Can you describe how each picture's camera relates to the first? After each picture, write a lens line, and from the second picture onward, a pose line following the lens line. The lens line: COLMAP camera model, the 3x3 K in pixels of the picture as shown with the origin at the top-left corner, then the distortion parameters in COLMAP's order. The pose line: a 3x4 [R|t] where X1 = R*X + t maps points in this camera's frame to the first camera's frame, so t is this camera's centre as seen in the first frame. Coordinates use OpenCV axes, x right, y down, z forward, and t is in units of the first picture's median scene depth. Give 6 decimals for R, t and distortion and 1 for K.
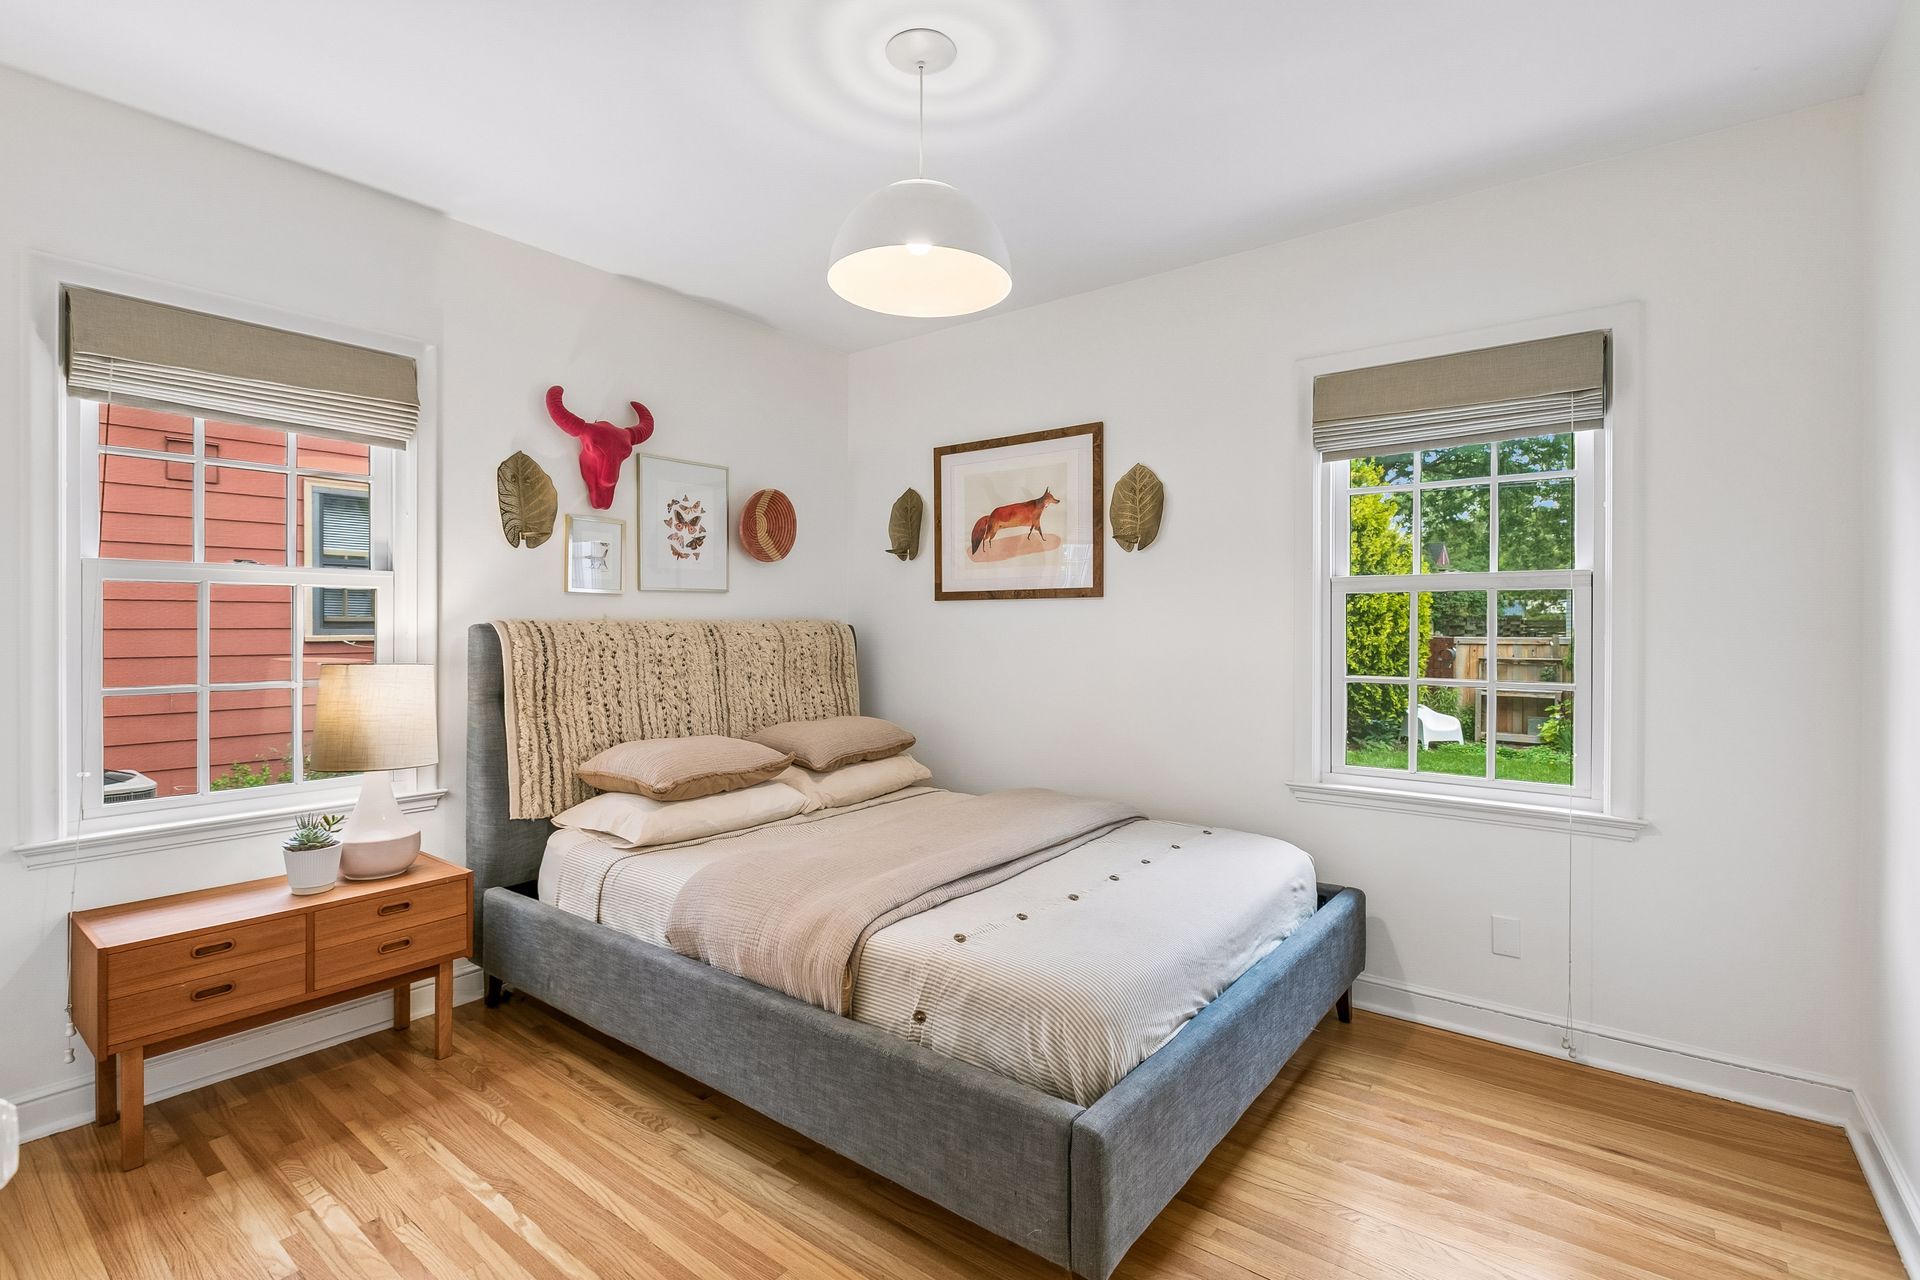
lens RADIAL K [[894.2, 0, 951.5], [0, 894.2, 632.0], [0, 0, 1]] dist [-0.003950, -0.001432]
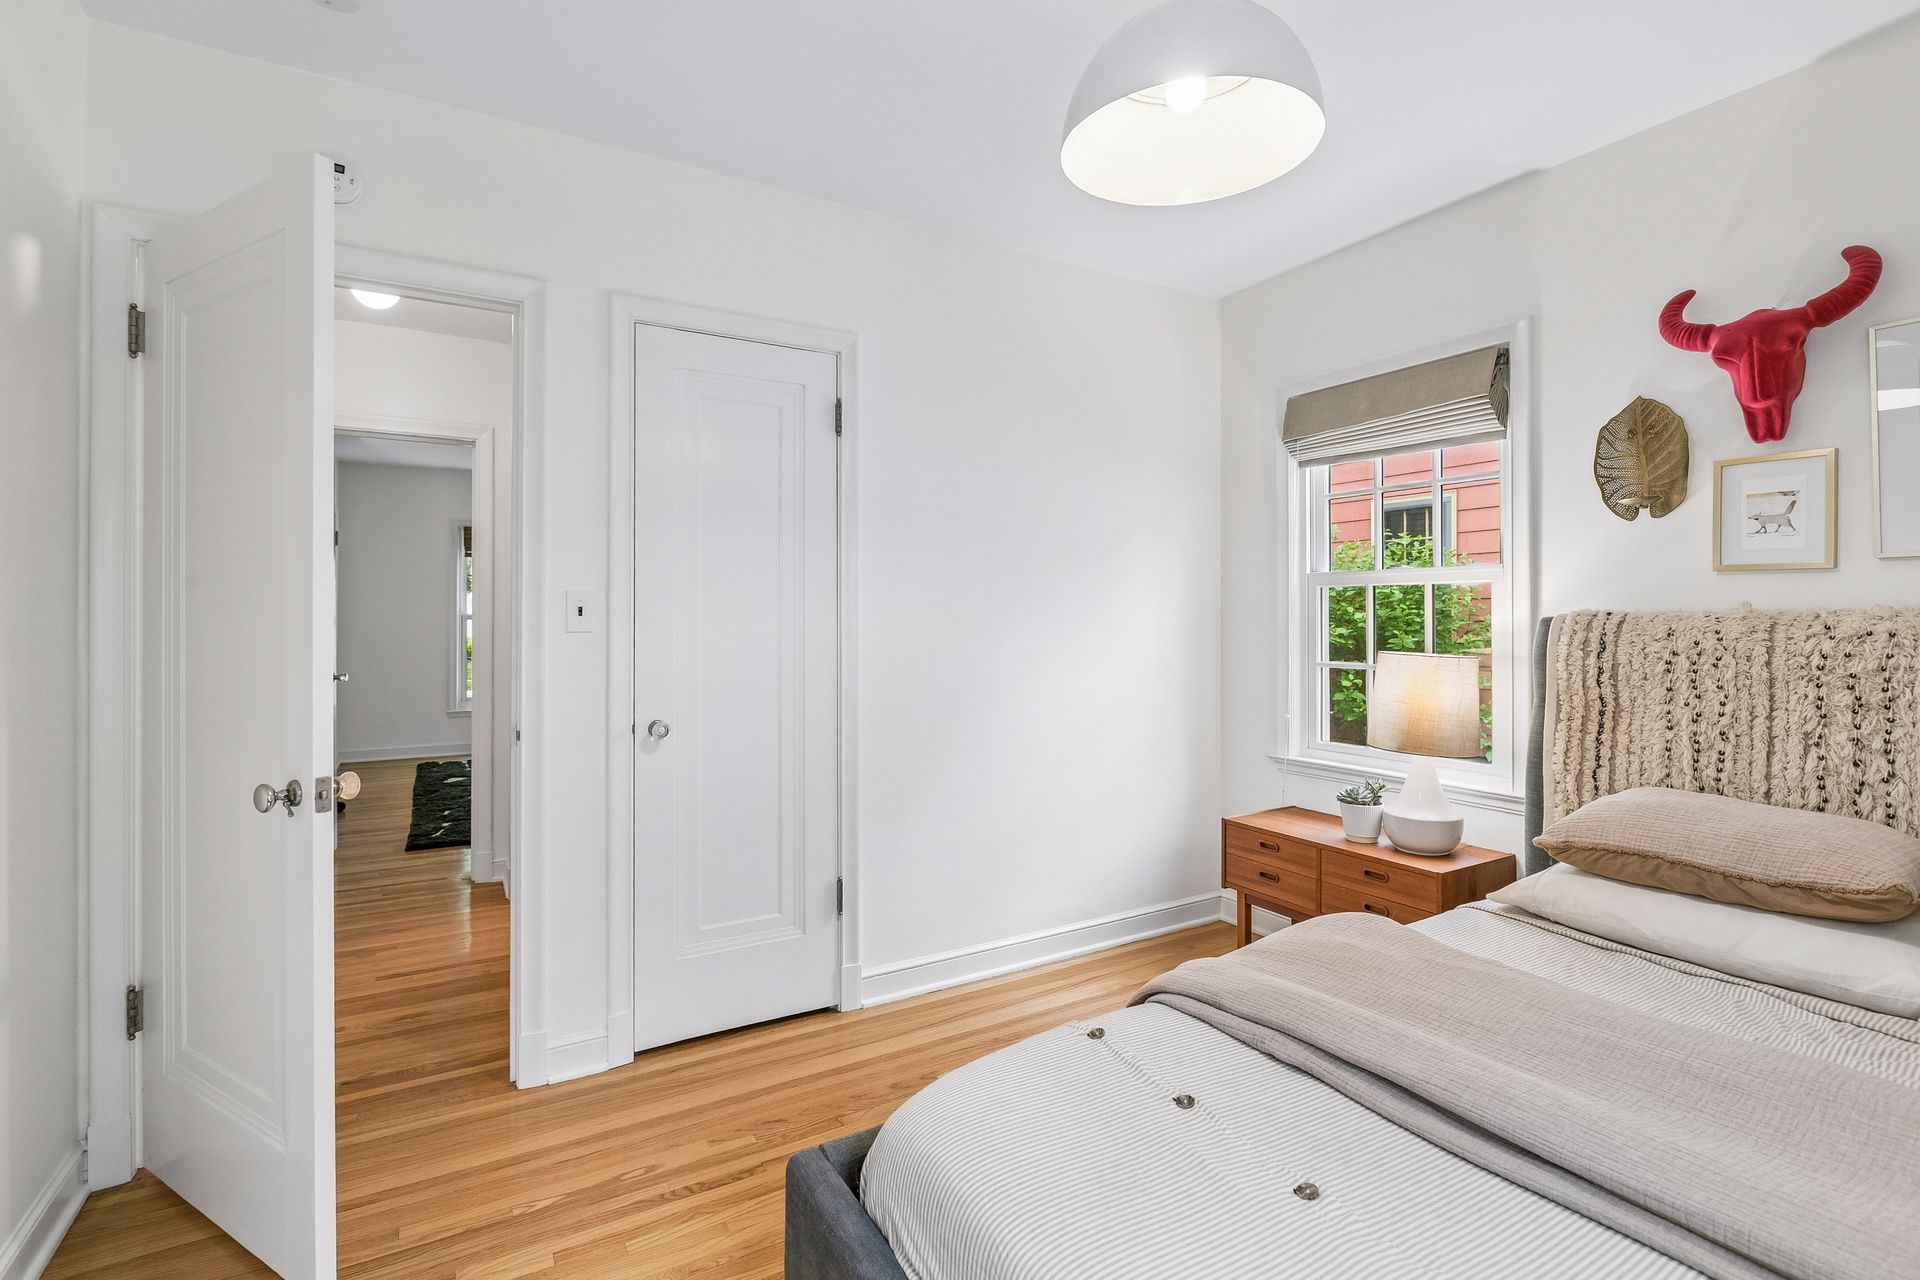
lens RADIAL K [[894.2, 0, 951.7], [0, 894.2, 619.1], [0, 0, 1]] dist [-0.003950, -0.001432]
pose [[-0.373769, -0.001879, -0.927520, 0.463324], [-0.010449, 0.999943, 0.002186, -0.002425], [0.927463, 0.010509, -0.373767, 0.720421]]
